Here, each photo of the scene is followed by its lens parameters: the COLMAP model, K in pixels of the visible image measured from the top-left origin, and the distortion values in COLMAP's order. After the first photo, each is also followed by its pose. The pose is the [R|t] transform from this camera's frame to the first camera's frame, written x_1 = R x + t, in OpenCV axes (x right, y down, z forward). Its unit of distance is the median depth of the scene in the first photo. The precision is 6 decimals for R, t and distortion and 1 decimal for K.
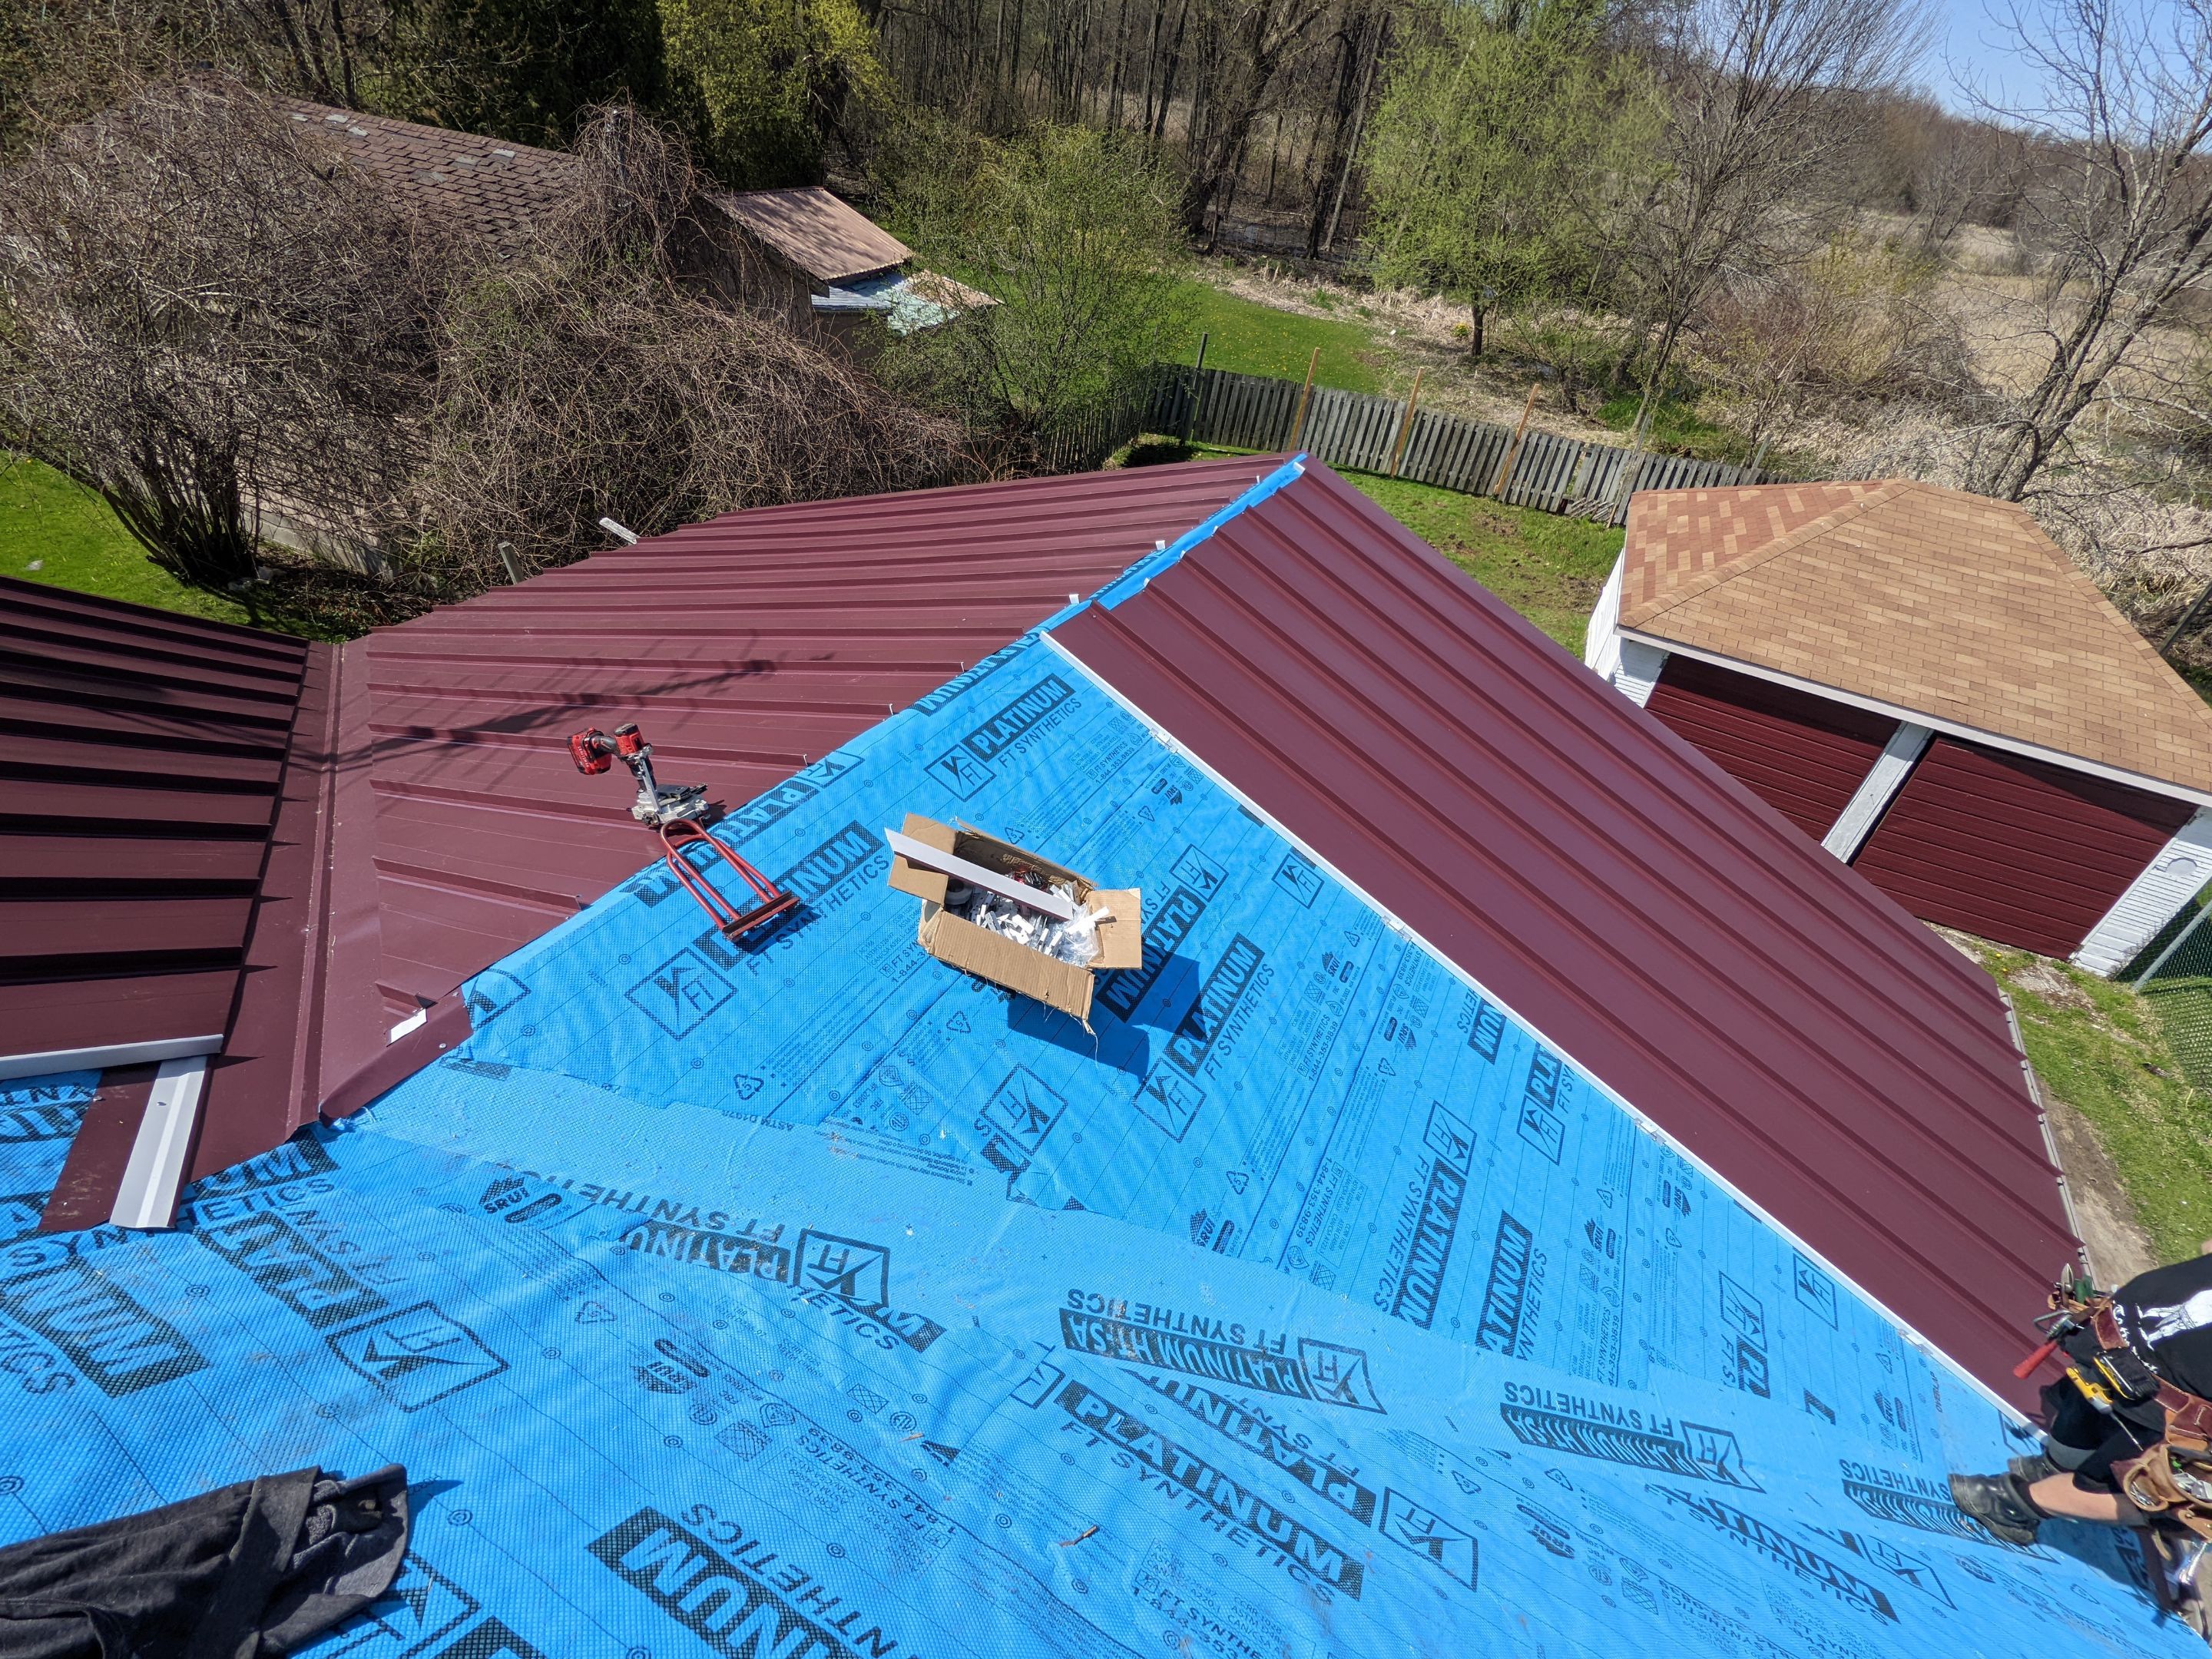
lens RADIAL K [[1060.2, 0, 1103.0], [0, 1060.2, 834.3], [0, 0, 1]] dist [-0.000486, 0.002465]
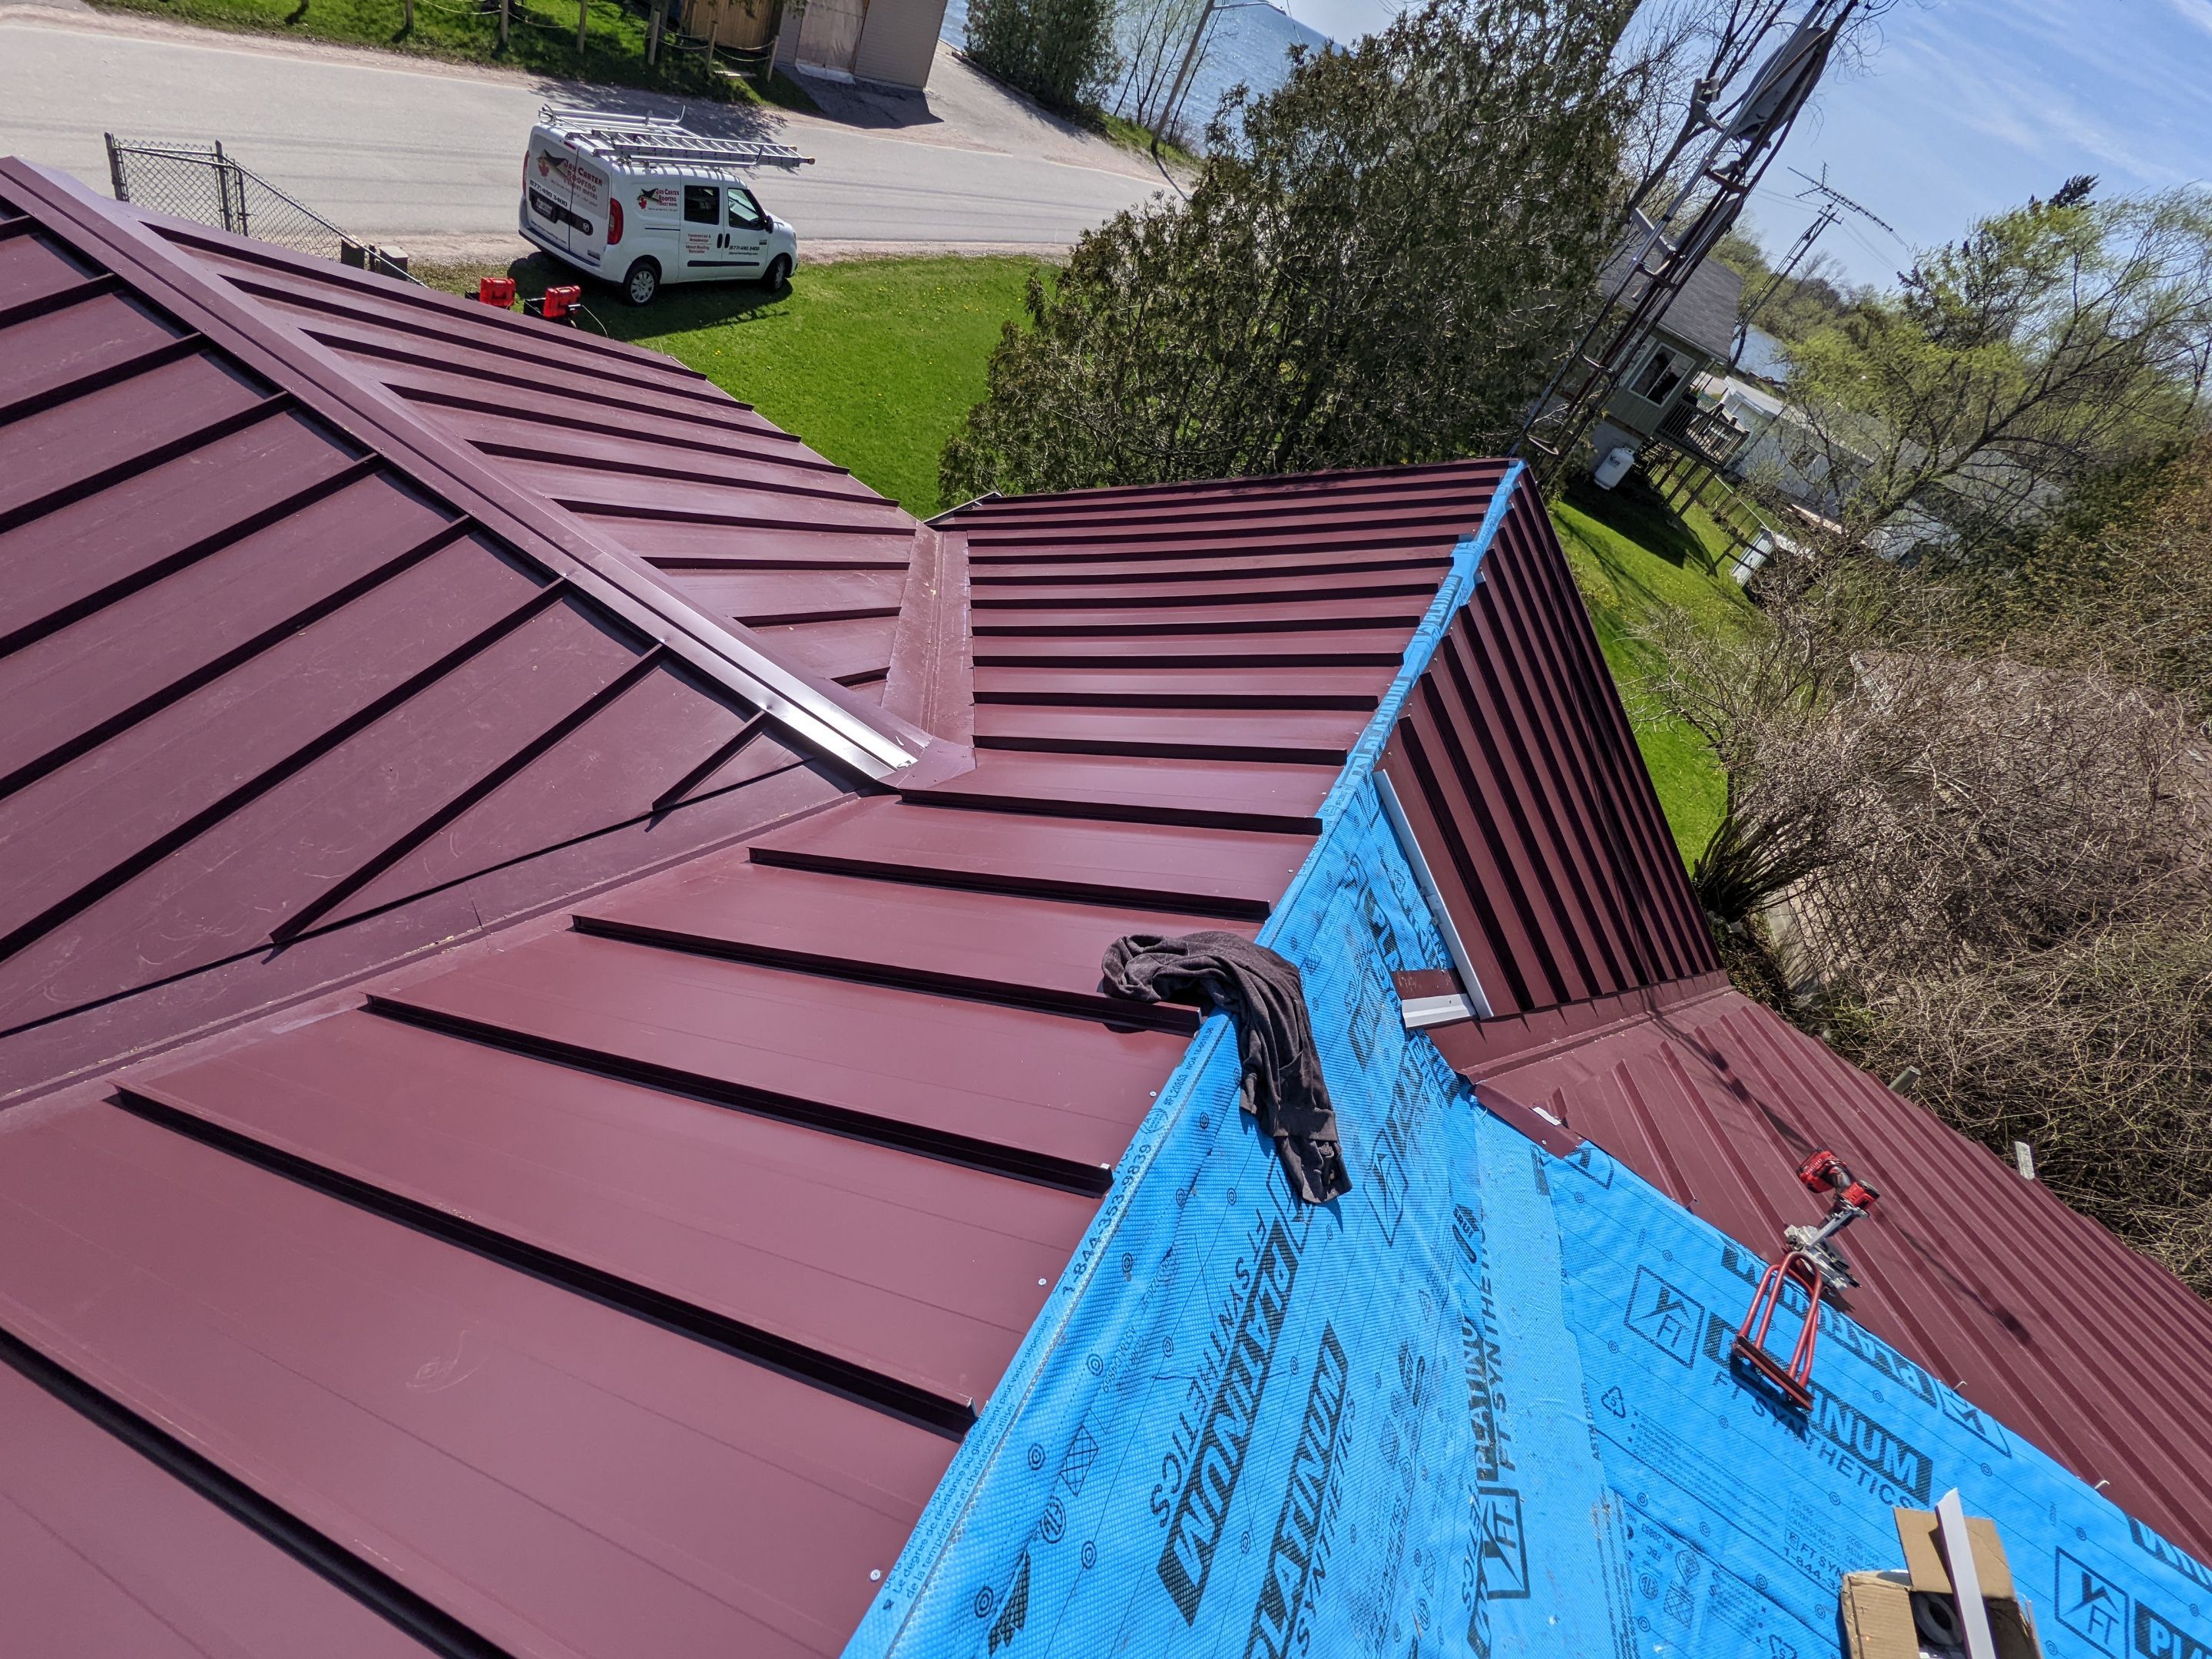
lens RADIAL K [[1060.2, 0, 1093.8], [0, 1060.2, 826.5], [0, 0, 1]] dist [-0.000486, 0.002465]
pose [[0.085317, 0.572163, -0.815690, 0.135662], [-0.857384, 0.459204, 0.232429, 0.151812], [0.507556, 0.679530, 0.529742, -0.187070]]
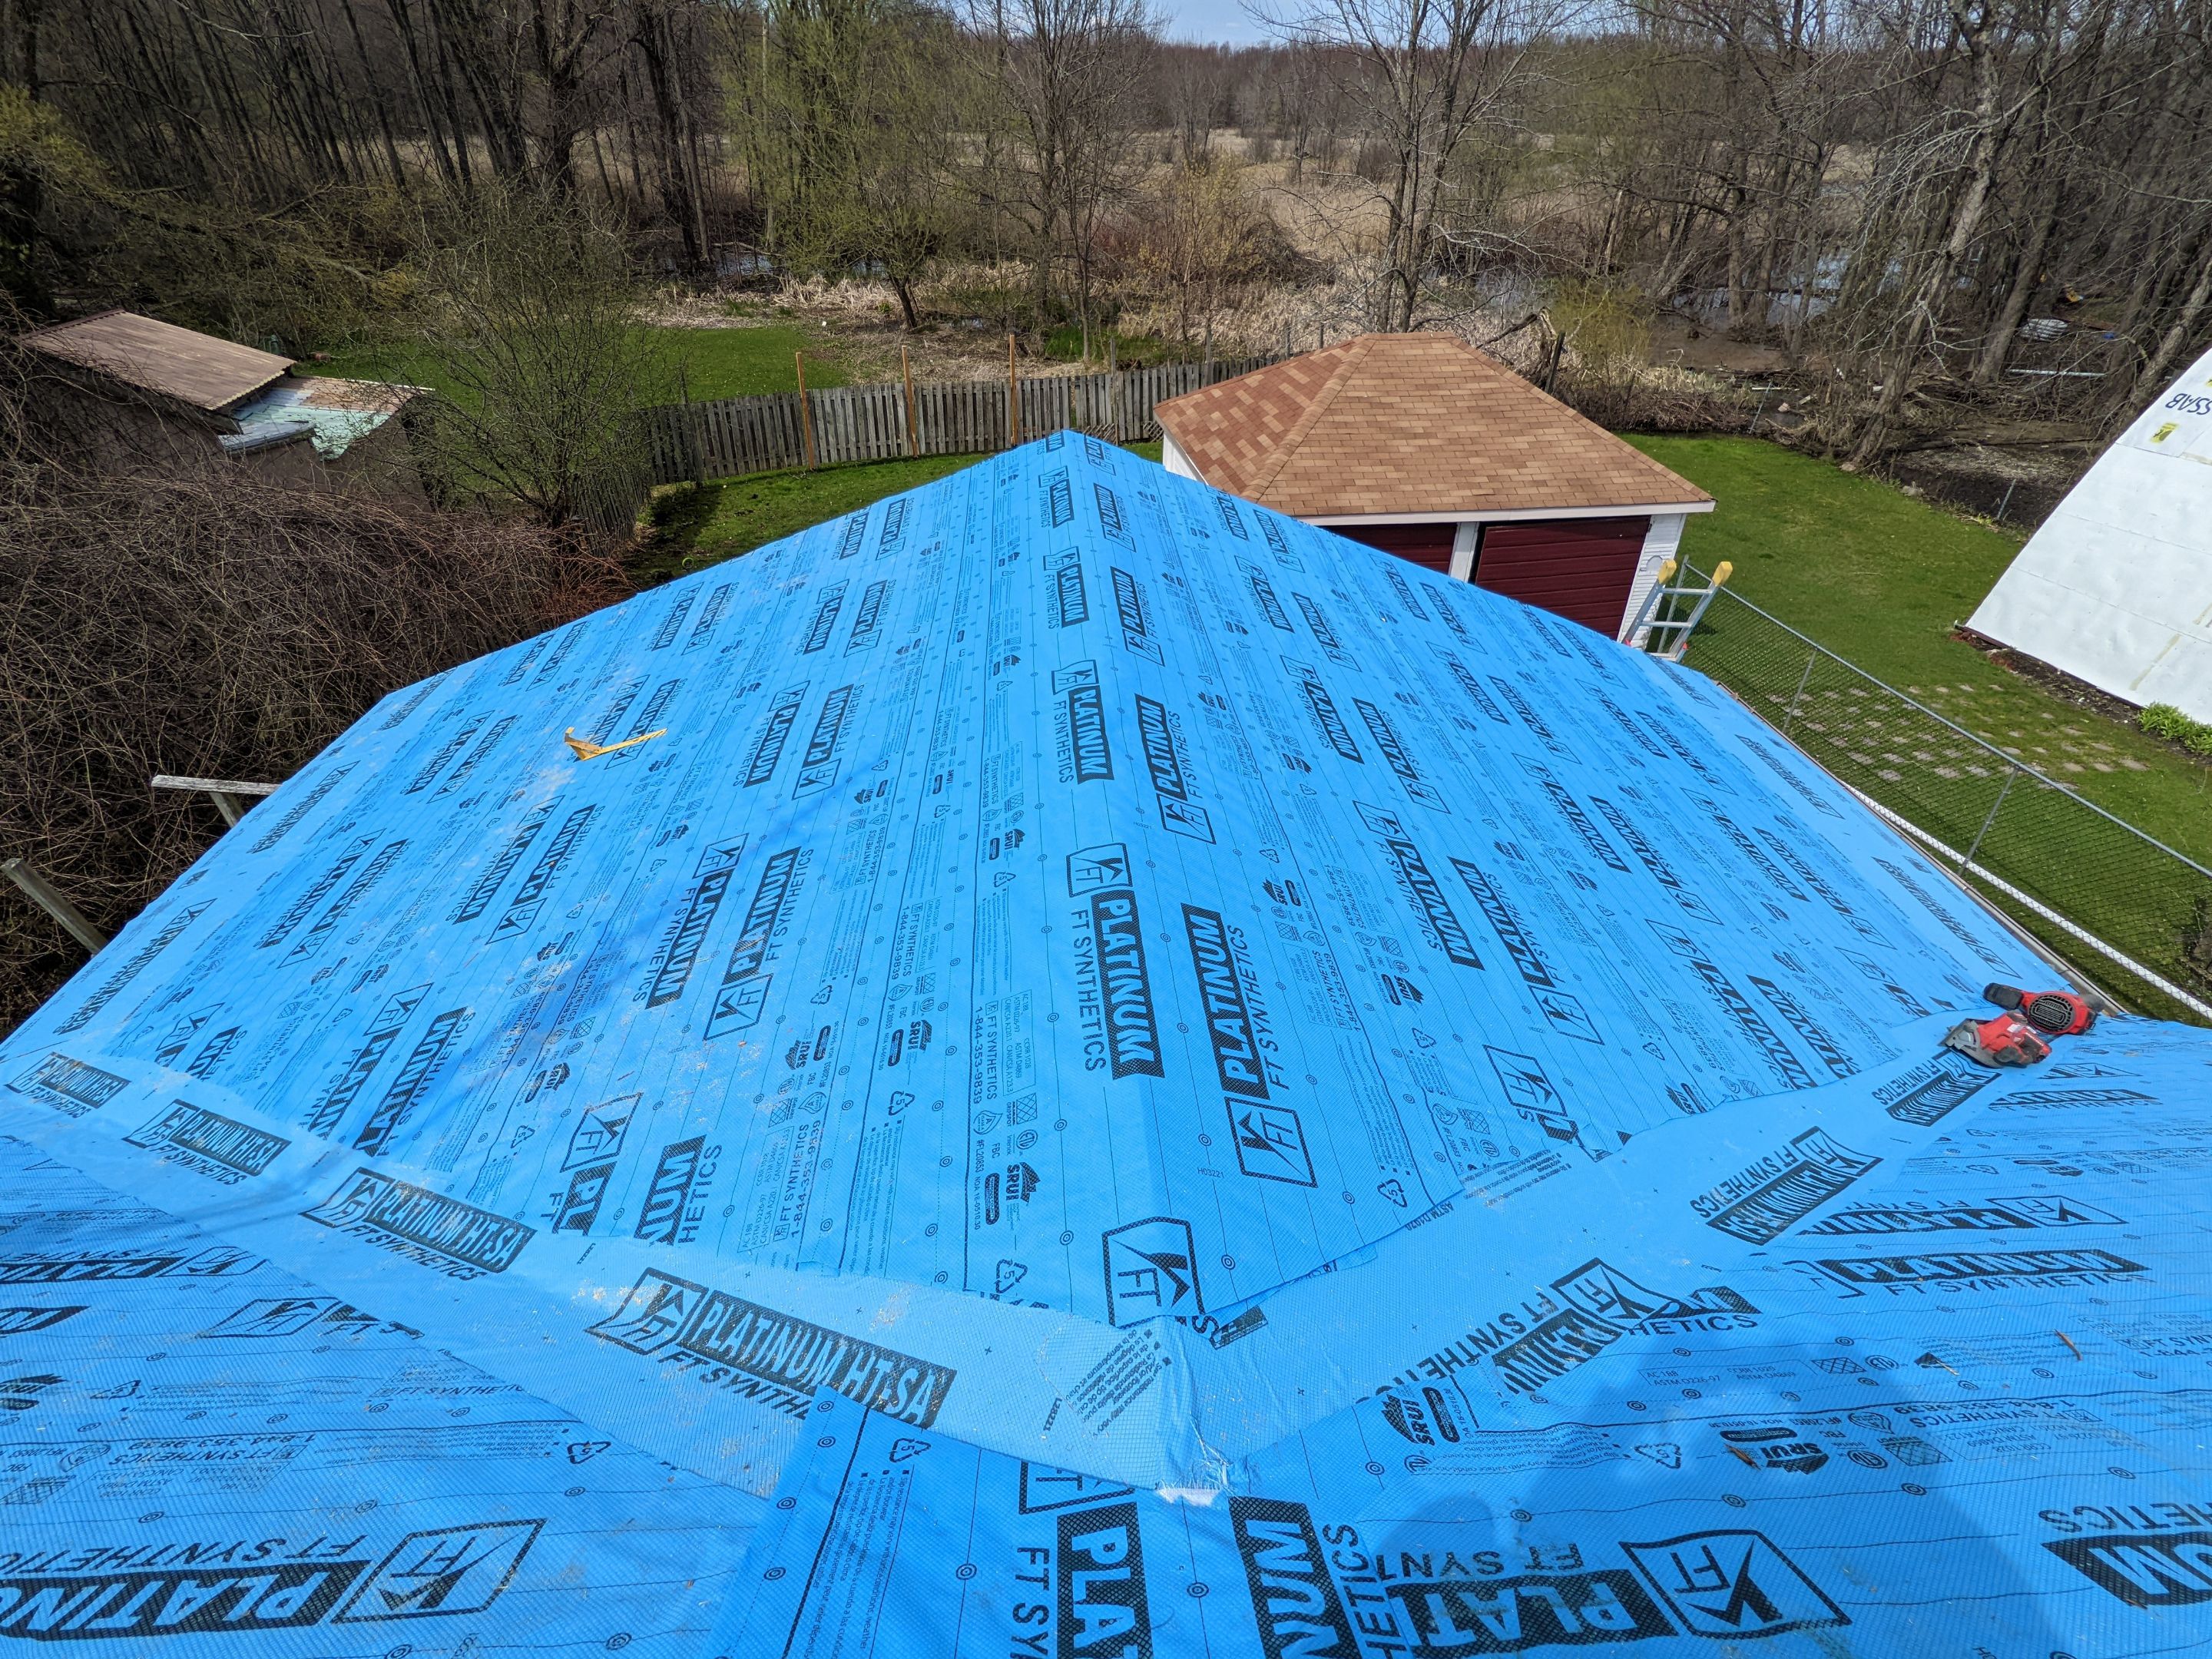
lens RADIAL K [[1060.2, 0, 1109.7], [0, 1060.2, 829.9], [0, 0, 1]] dist [-0.000486, 0.002465]
pose [[0.842560, -0.401997, 0.358456, -0.667365], [0.400555, 0.912602, 0.081938, -0.195153], [-0.360066, 0.074544, 0.929944, 0.198911]]
